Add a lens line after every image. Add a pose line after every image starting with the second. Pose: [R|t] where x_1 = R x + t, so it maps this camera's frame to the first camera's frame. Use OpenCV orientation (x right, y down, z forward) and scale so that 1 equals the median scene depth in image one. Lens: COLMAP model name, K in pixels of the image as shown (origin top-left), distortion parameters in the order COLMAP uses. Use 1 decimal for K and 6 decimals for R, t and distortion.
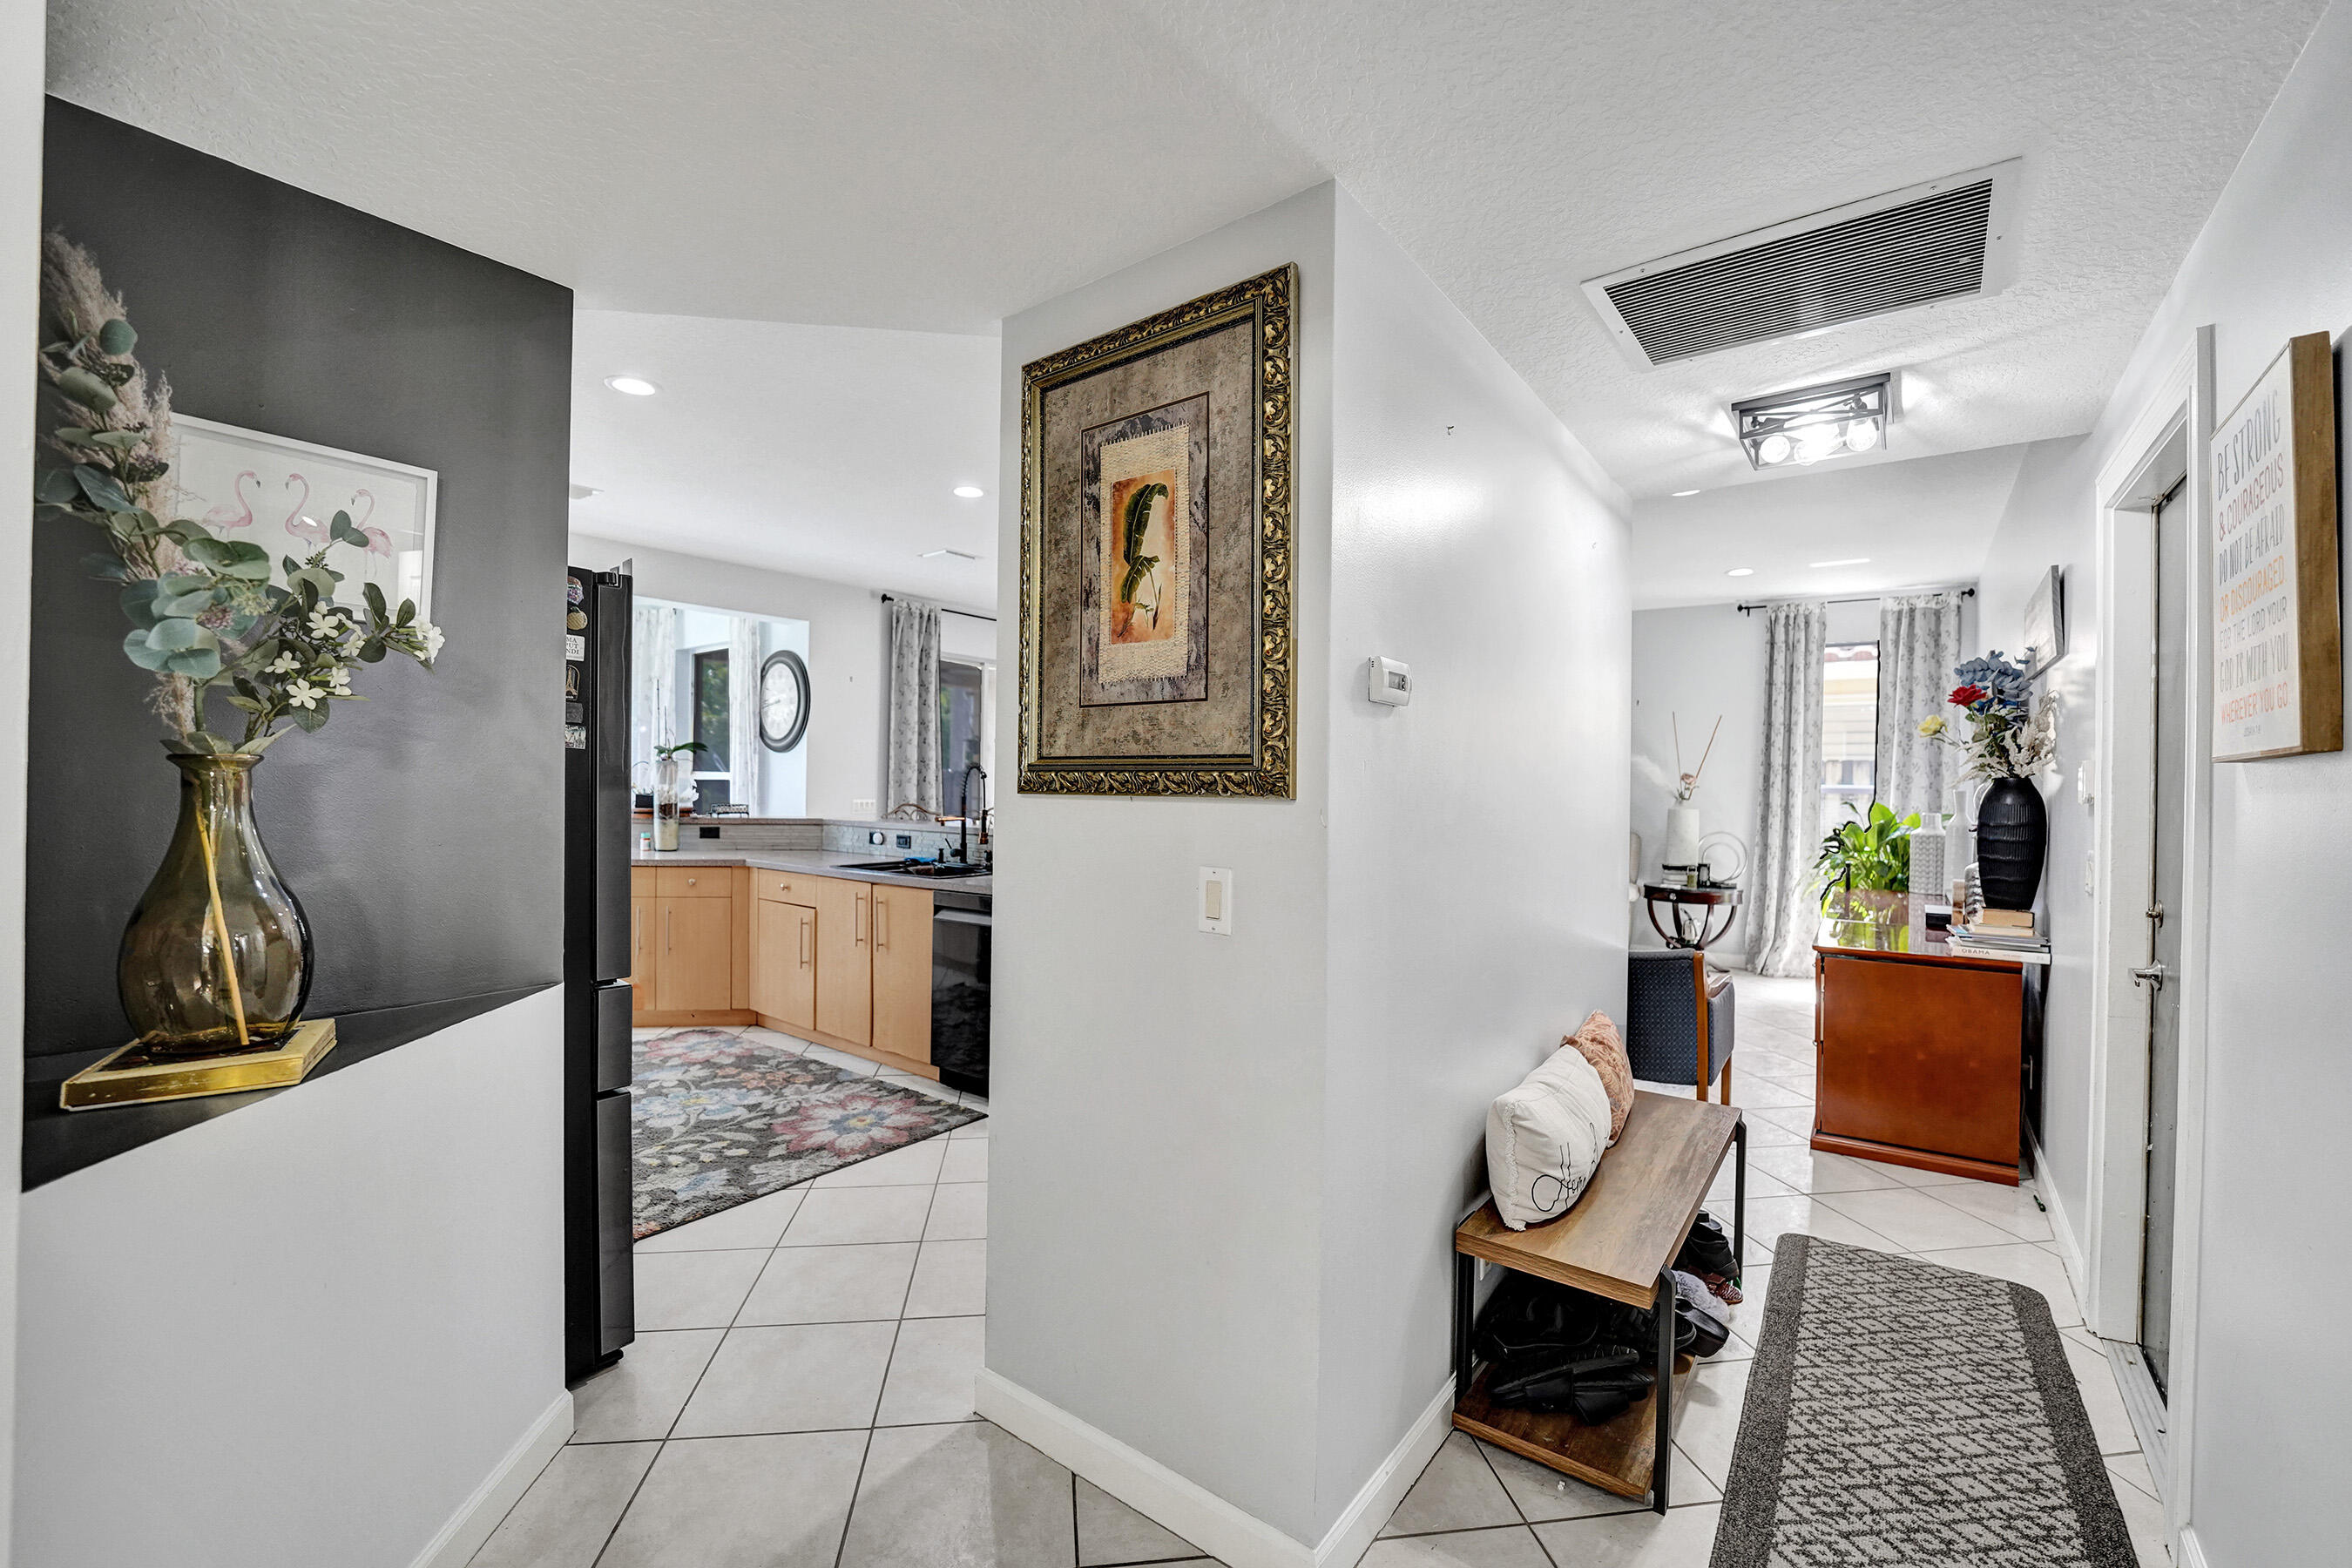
lens RADIAL K [[957.8, 0, 1177.7], [0, 957.8, 782.8], [0, 0, 1]] dist [-0.024005, 0.000225]
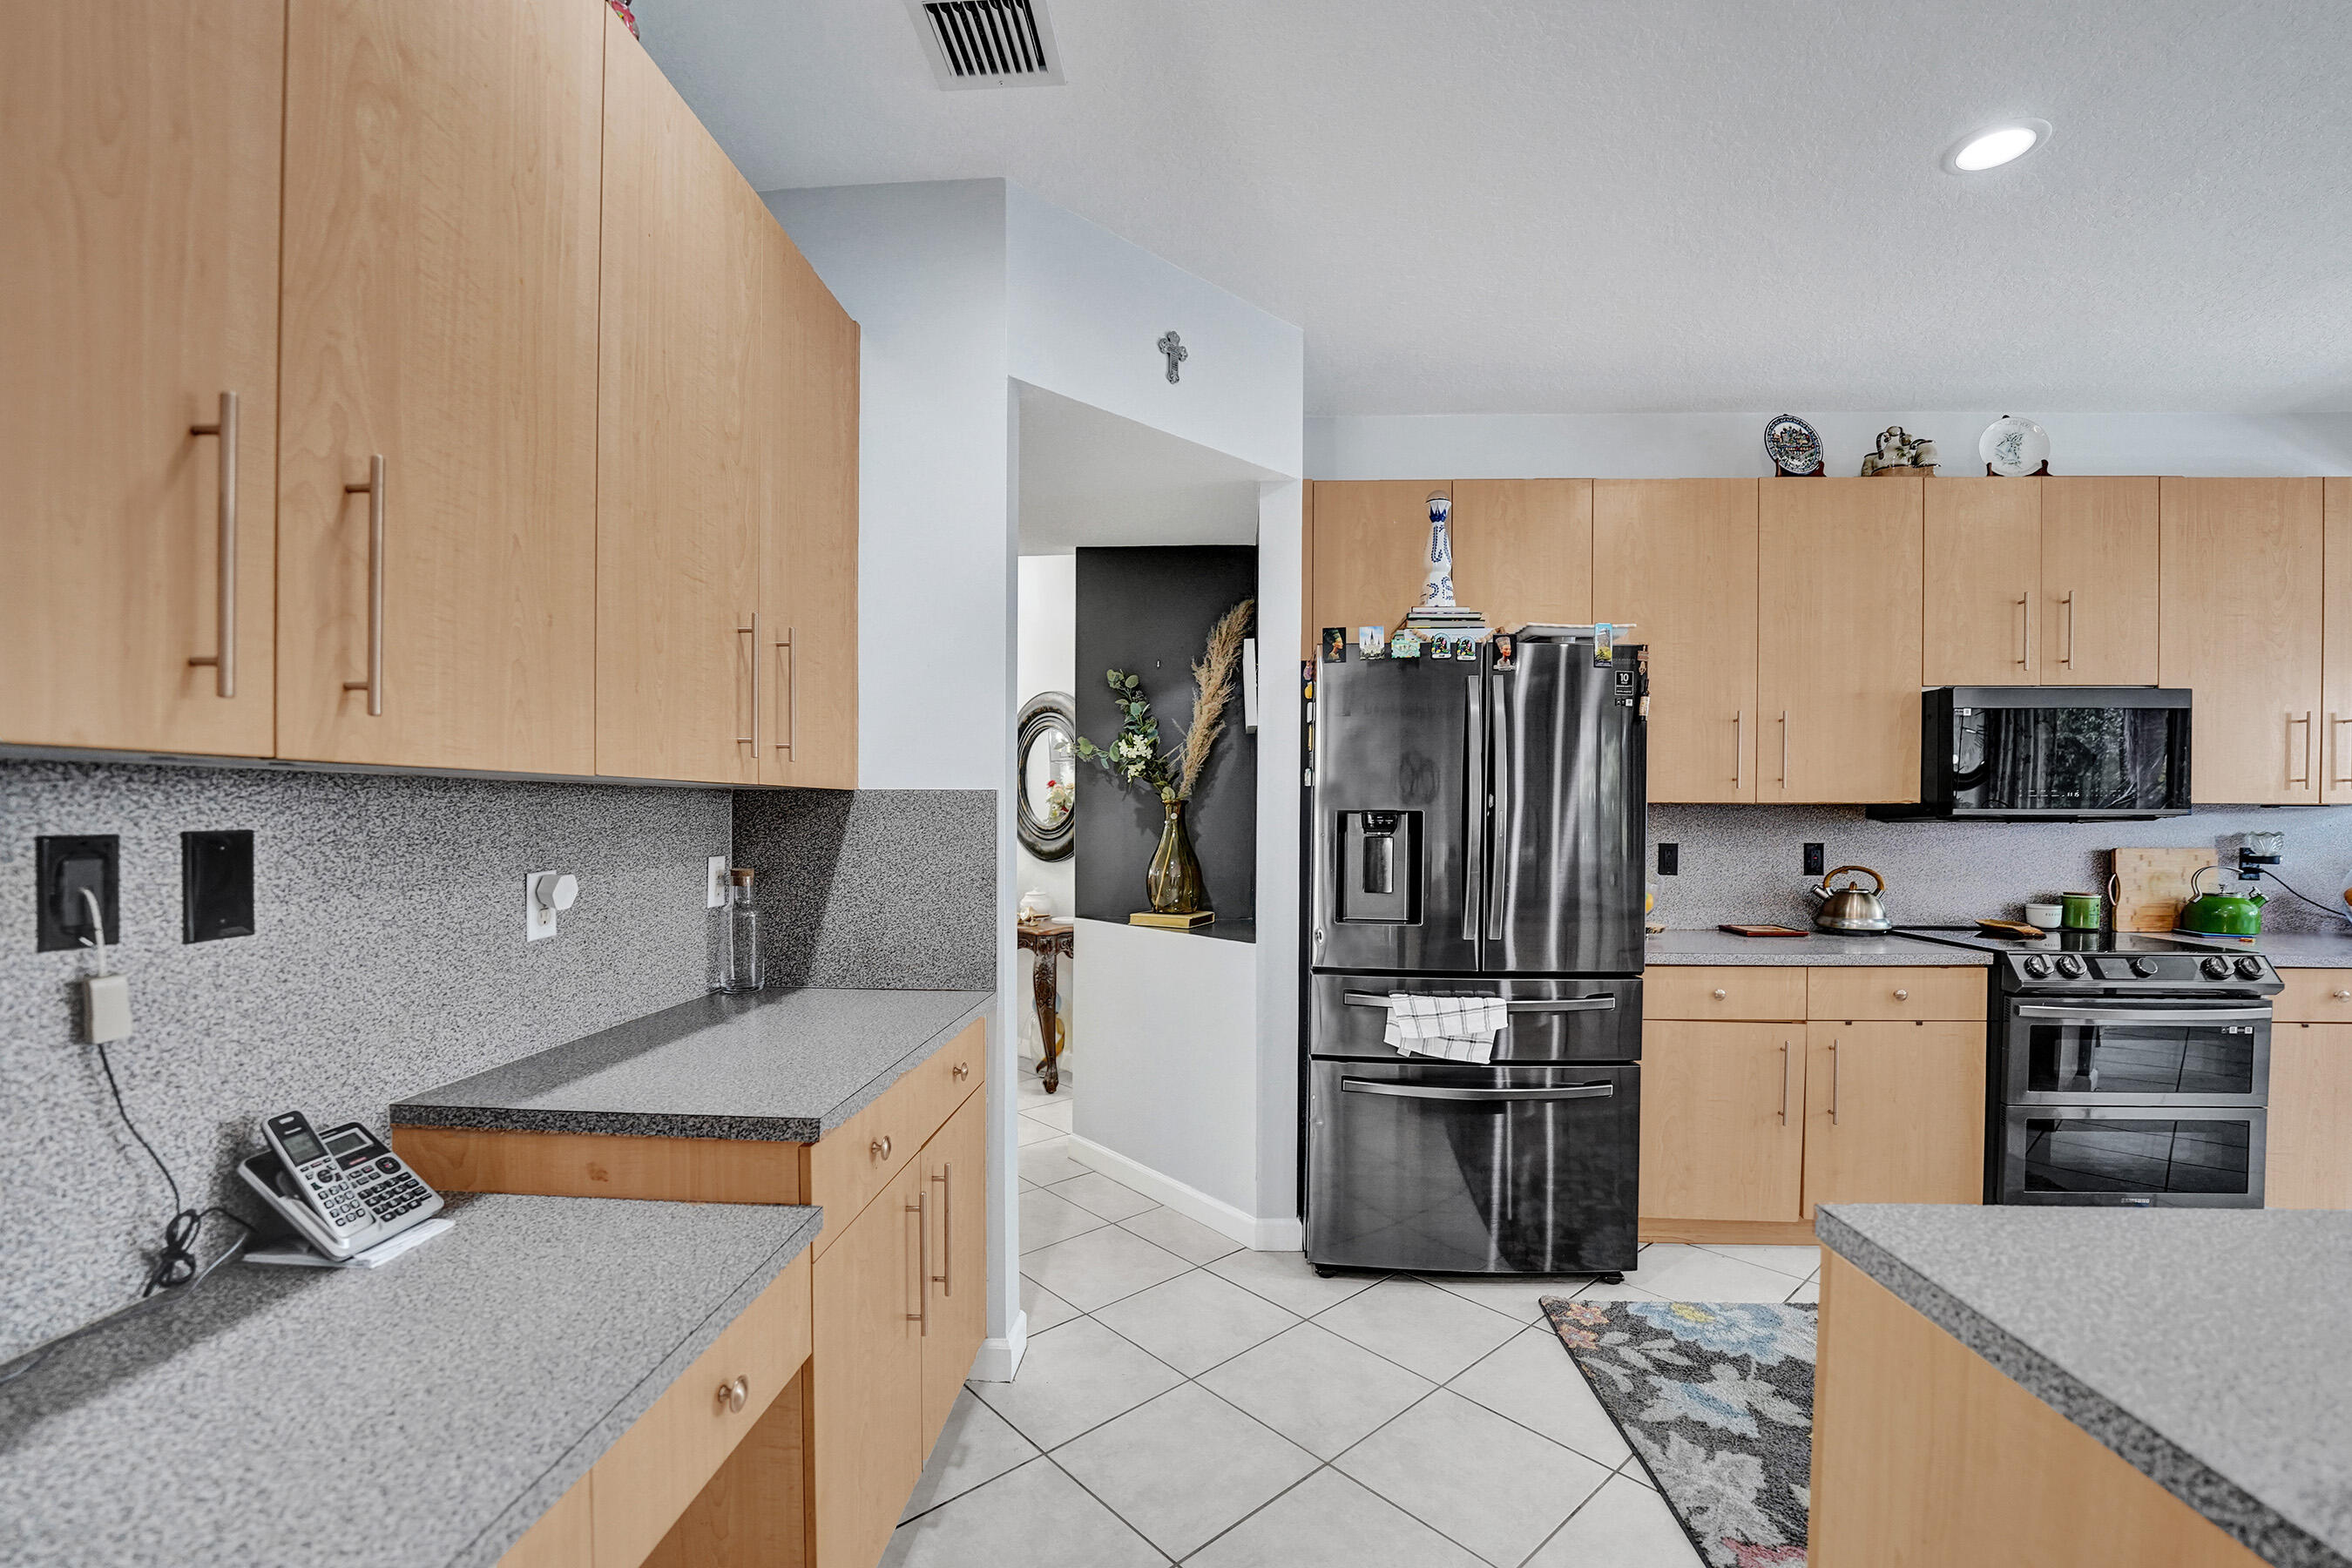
lens RADIAL K [[982.7, 0, 1180.8], [0, 982.7, 825.8], [0, 0, 1]] dist [-0.025616, 0.000246]
pose [[-0.827381, -0.008862, -0.561572, 0.160767], [-0.013007, 0.999910, 0.003384, 0.010100], [0.561491, 0.010104, -0.827421, 1.097990]]
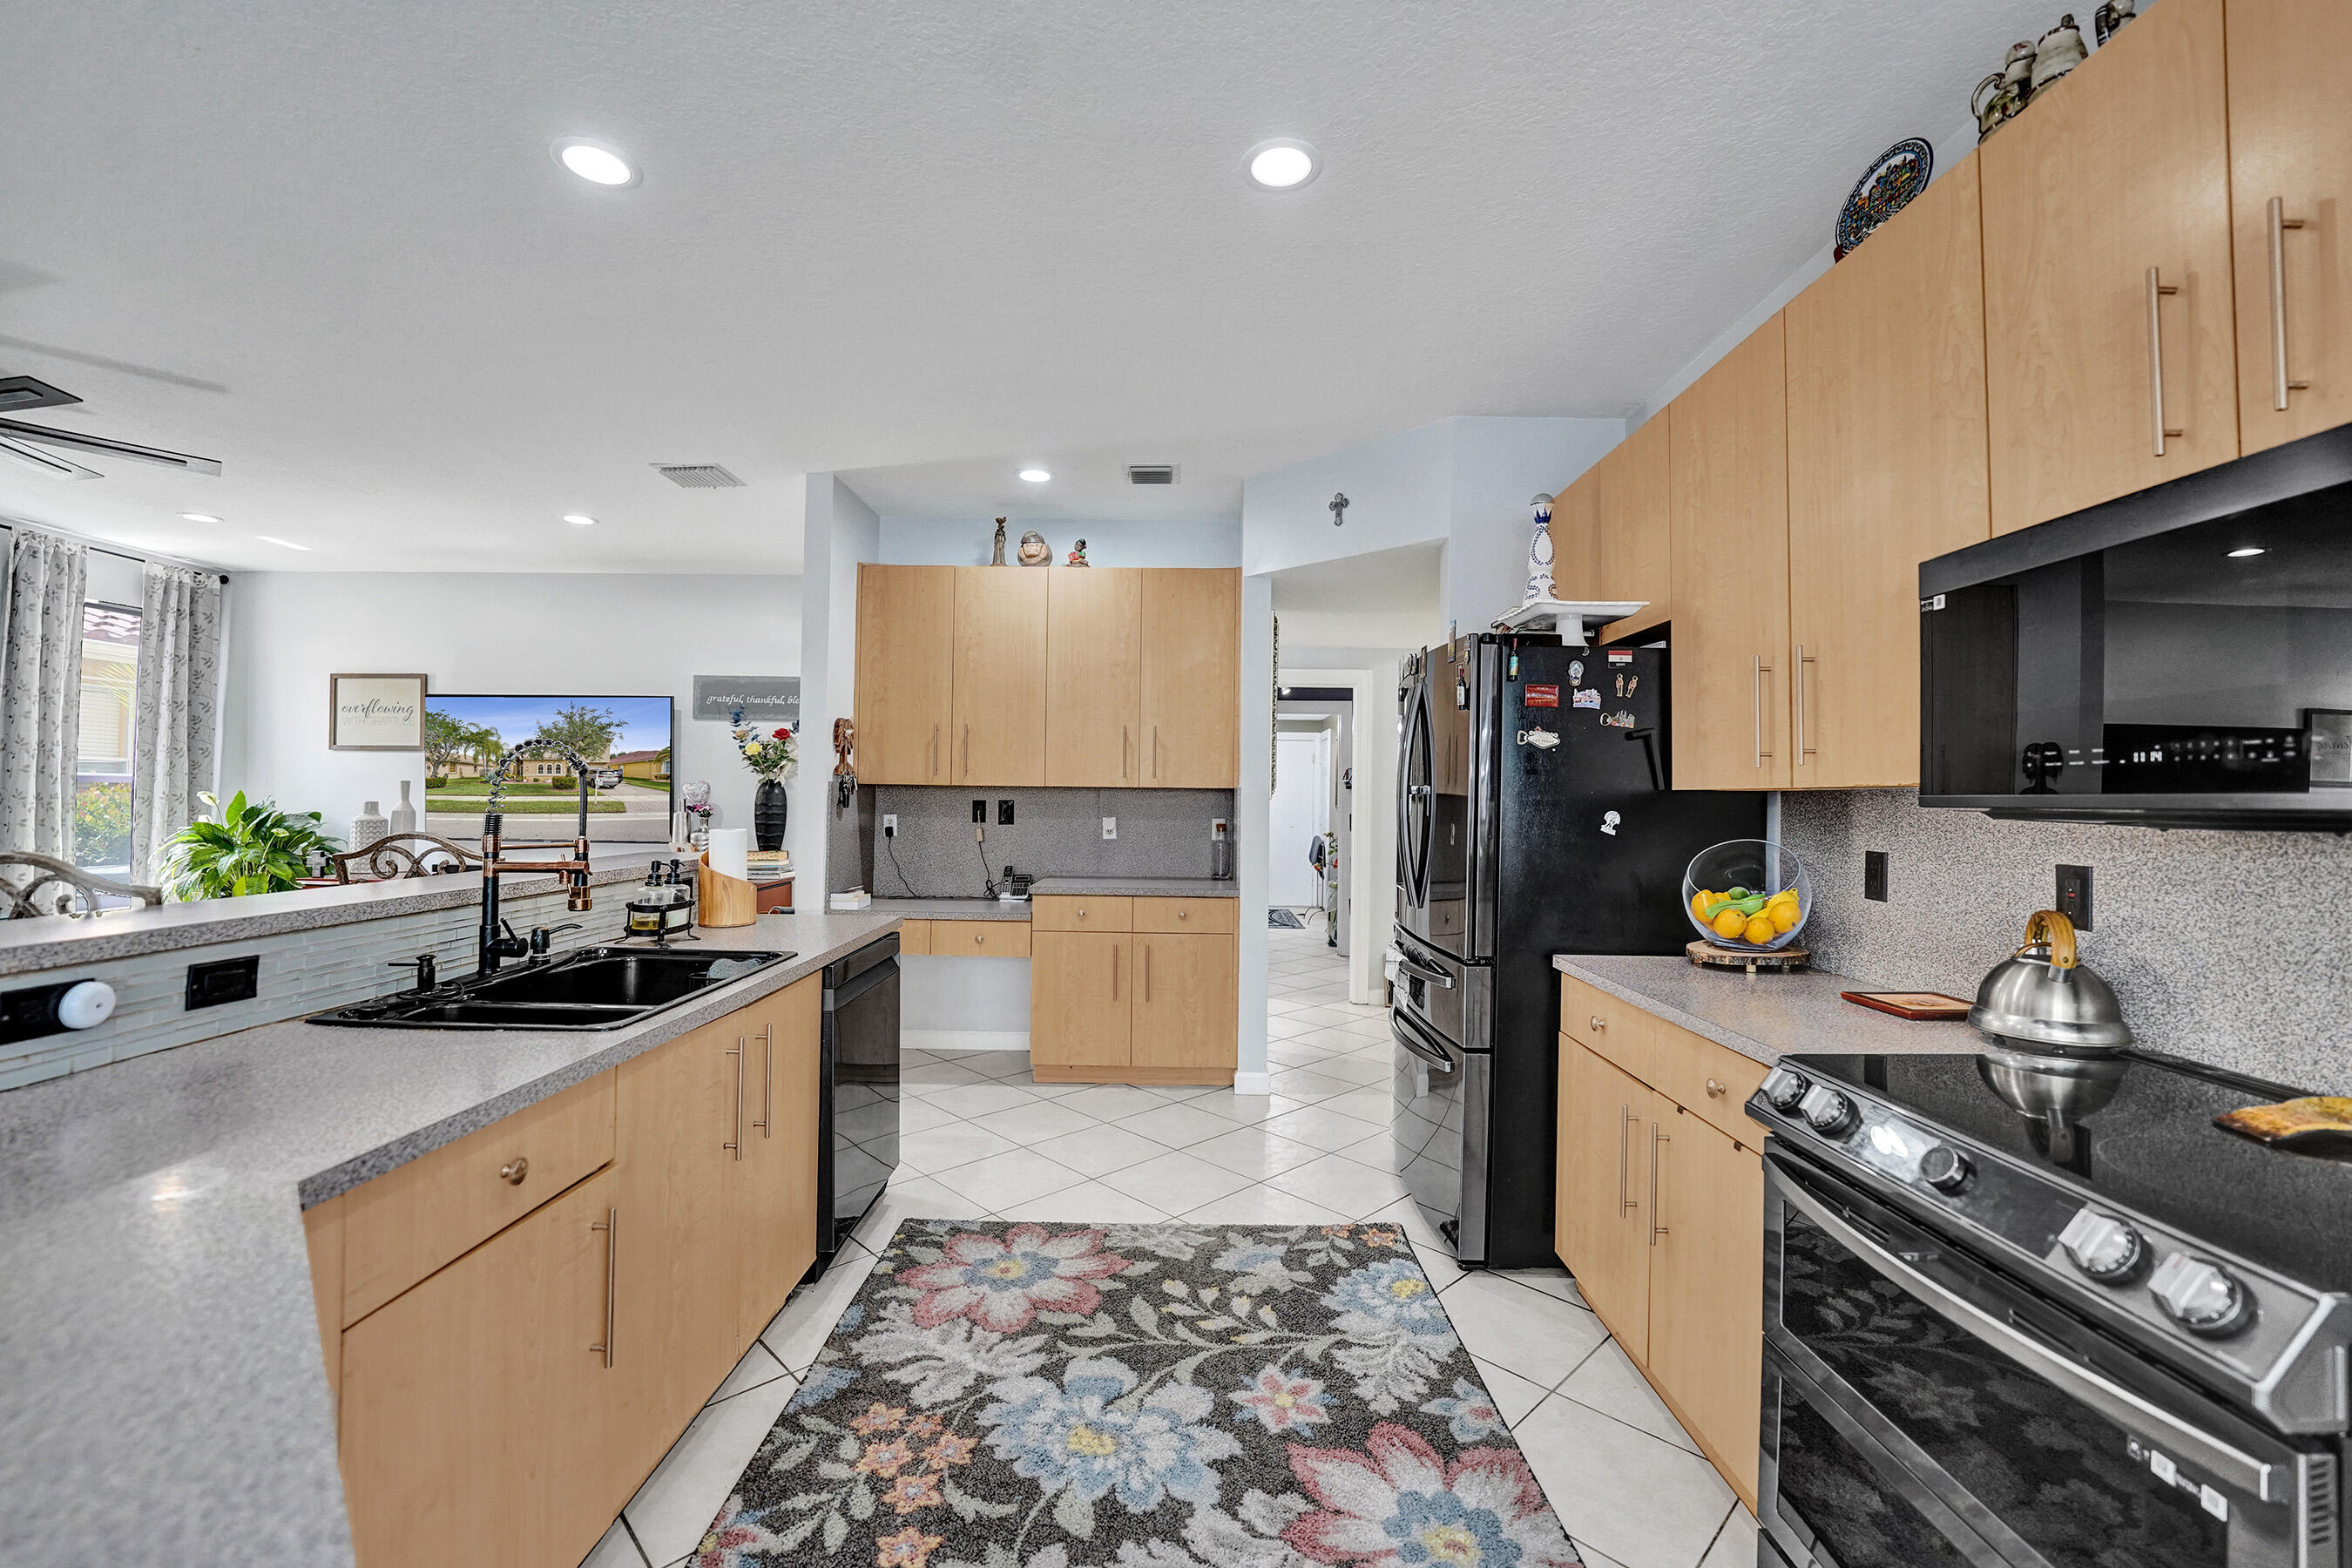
lens RADIAL K [[964.9, 0, 1180.7], [0, 964.9, 782.5], [0, 0, 1]] dist [-0.022845, 0.000140]
pose [[-0.597607, -0.008986, 0.801739, -0.945039], [-0.022398, 0.999734, -0.005491, -0.005895], [-0.801476, -0.021239, -0.597650, 1.285828]]
